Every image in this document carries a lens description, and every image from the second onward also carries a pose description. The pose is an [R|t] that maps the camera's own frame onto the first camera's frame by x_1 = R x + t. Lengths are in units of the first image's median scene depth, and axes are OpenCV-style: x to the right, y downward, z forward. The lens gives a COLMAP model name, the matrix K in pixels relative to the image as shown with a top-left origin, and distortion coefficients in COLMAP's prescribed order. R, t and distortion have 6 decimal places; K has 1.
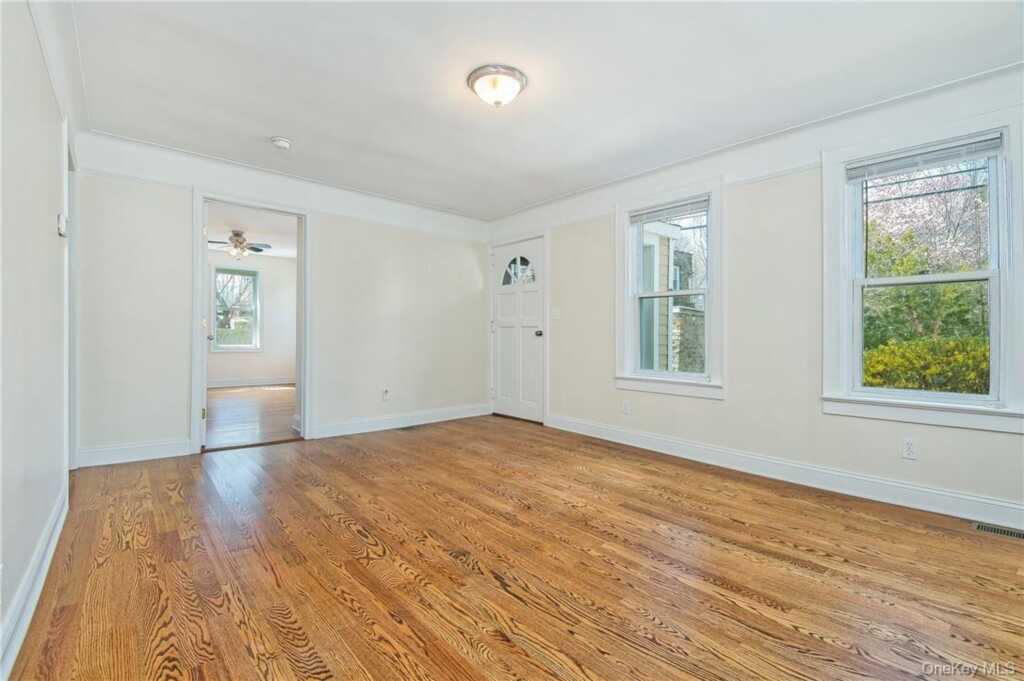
lens RADIAL K [[469.3, 0, 540.4], [0, 469.3, 342.3], [0, 0, 1]] dist [0.022371, -0.000903]
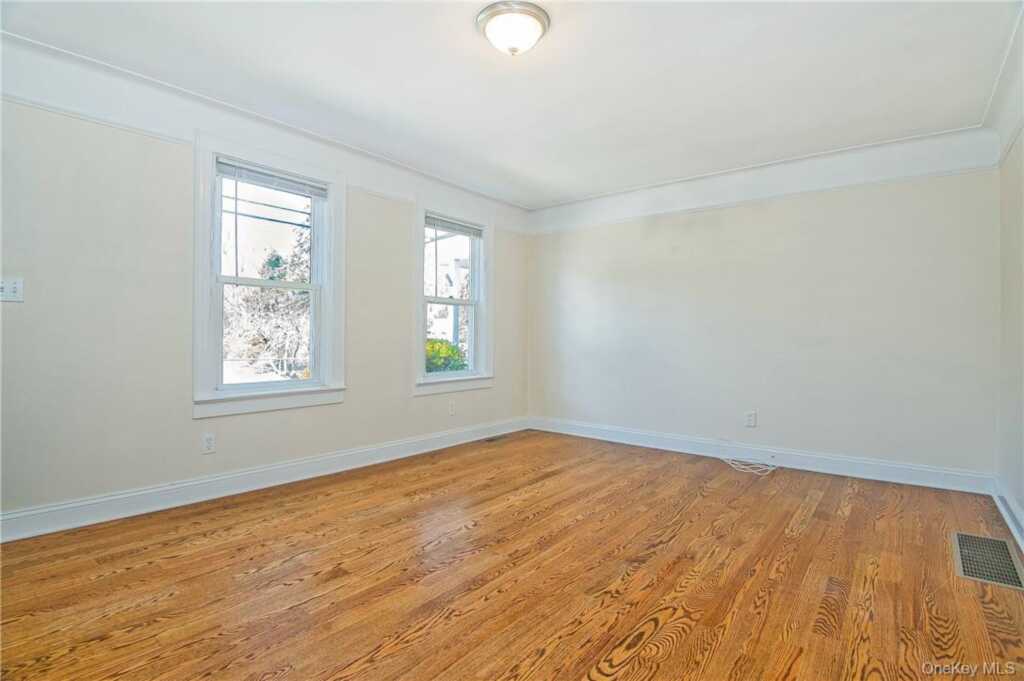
lens RADIAL K [[484.5, 0, 508.9], [0, 484.5, 336.7], [0, 0, 1]] dist [0.017096, -0.009028]
pose [[-0.155795, -0.003148, 0.987784, -1.293049], [-0.005264, 0.999983, 0.002356, -0.030215], [-0.987775, -0.004832, -0.155809, 1.618700]]
